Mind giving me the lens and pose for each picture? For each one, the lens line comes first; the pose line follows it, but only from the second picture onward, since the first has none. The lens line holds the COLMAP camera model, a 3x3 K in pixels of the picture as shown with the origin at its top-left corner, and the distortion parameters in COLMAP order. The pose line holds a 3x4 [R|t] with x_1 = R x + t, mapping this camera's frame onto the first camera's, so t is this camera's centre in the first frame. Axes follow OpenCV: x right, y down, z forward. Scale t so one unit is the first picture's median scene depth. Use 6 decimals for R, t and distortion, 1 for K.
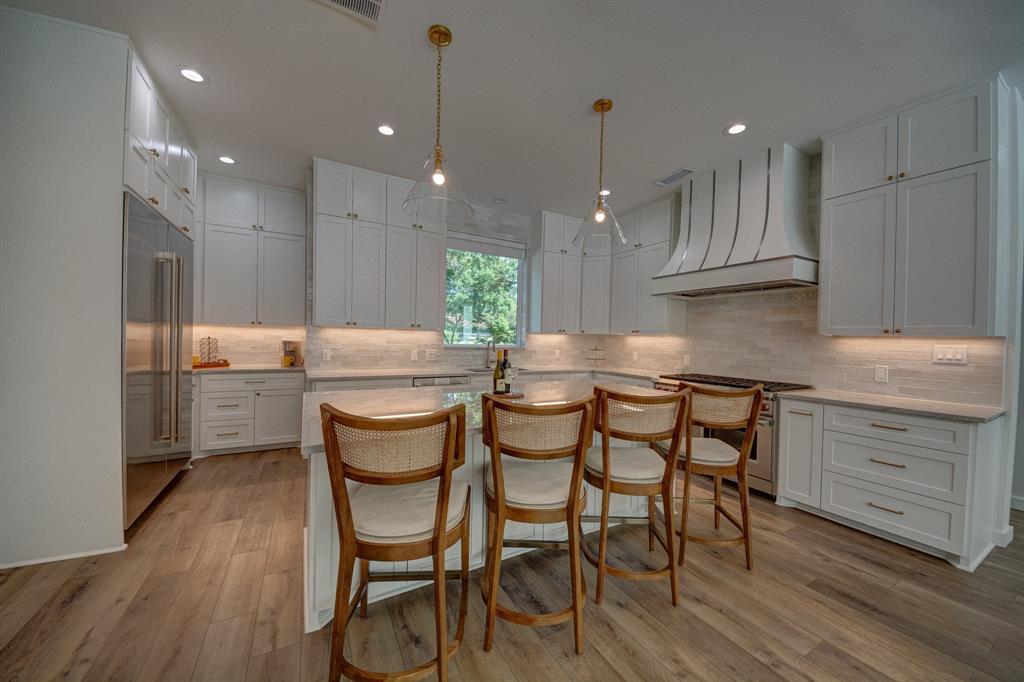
lens RADIAL K [[375.2, 0, 519.2], [0, 375.2, 341.1], [0, 0, 1]] dist [0.026275, -0.018463]
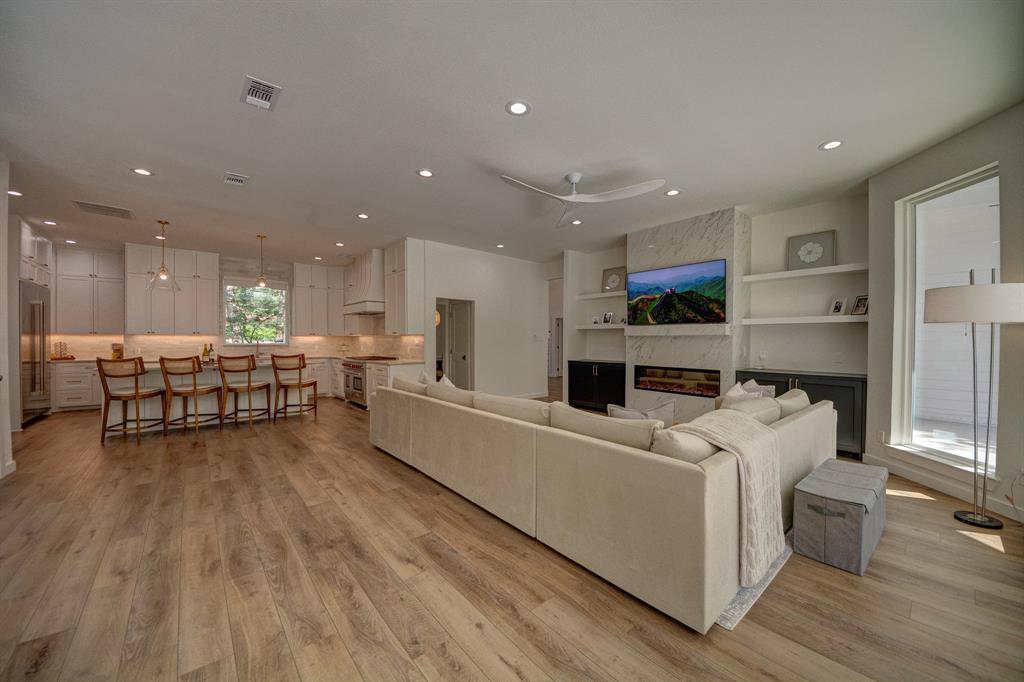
lens RADIAL K [[375.2, 0, 519.2], [0, 375.2, 341.1], [0, 0, 1]] dist [0.026275, -0.018463]
pose [[0.979680, -0.022705, 0.199277, 0.907381], [0.022688, 0.999740, 0.002369, 0.029675], [-0.199279, 0.002201, 0.979940, -1.112768]]
